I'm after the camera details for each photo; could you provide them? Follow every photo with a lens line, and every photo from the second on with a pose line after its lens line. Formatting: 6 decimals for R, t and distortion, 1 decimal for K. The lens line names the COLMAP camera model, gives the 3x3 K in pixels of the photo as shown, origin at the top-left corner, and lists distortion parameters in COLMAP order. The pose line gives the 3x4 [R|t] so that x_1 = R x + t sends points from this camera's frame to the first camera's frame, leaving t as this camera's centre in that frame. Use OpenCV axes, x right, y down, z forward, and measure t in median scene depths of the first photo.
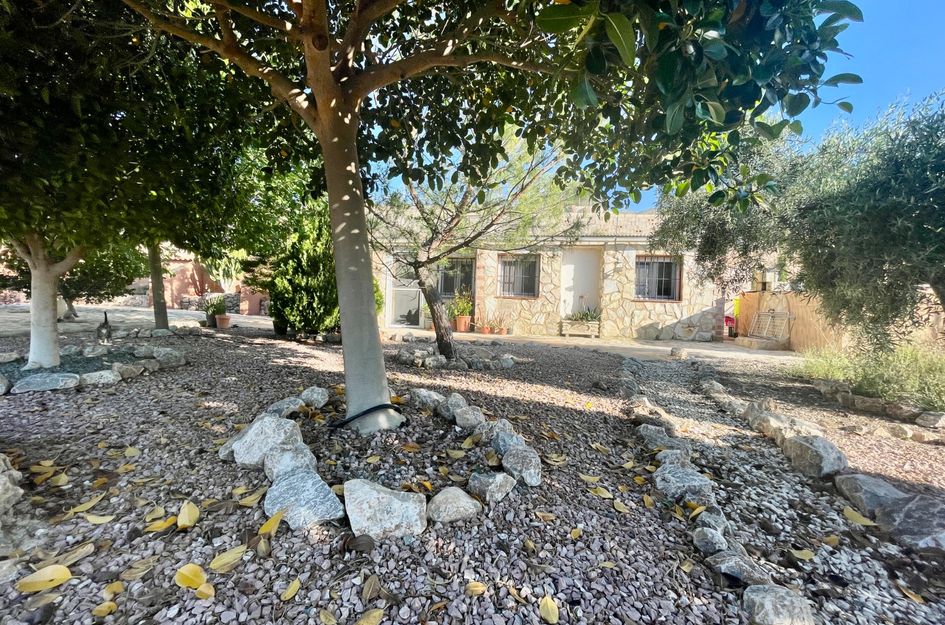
lens RADIAL K [[379.4, 0, 470.7], [0, 379.4, 311.8], [0, 0, 1]] dist [-0.002236, 0.001033]
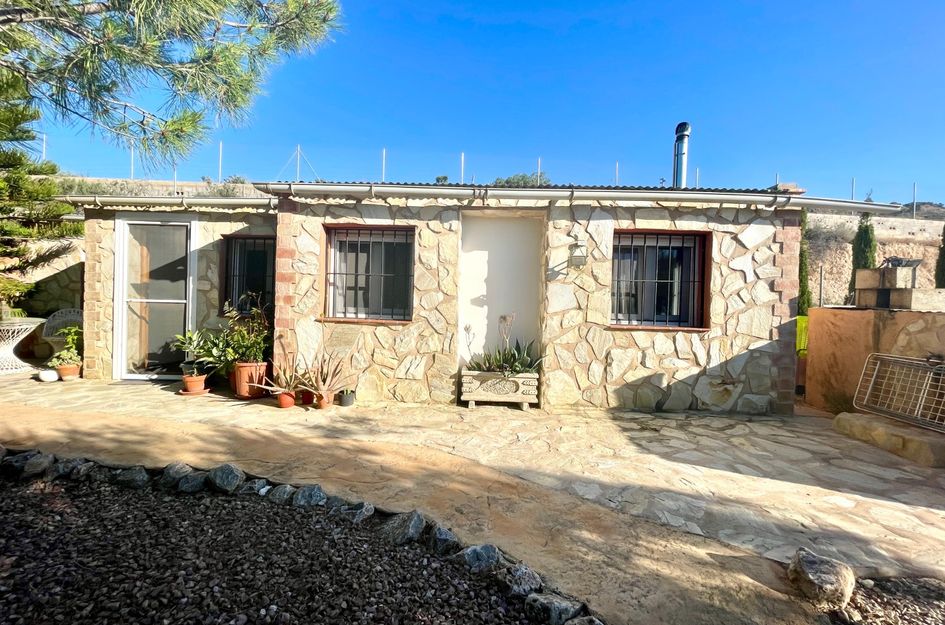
lens RADIAL K [[379.4, 0, 473.6], [0, 379.4, 312.2], [0, 0, 1]] dist [-0.002236, 0.001033]
pose [[0.992424, -0.006768, 0.122673, 0.203207], [0.007159, 0.999971, -0.002745, -0.047631], [-0.122651, 0.003602, 0.992443, 0.550365]]
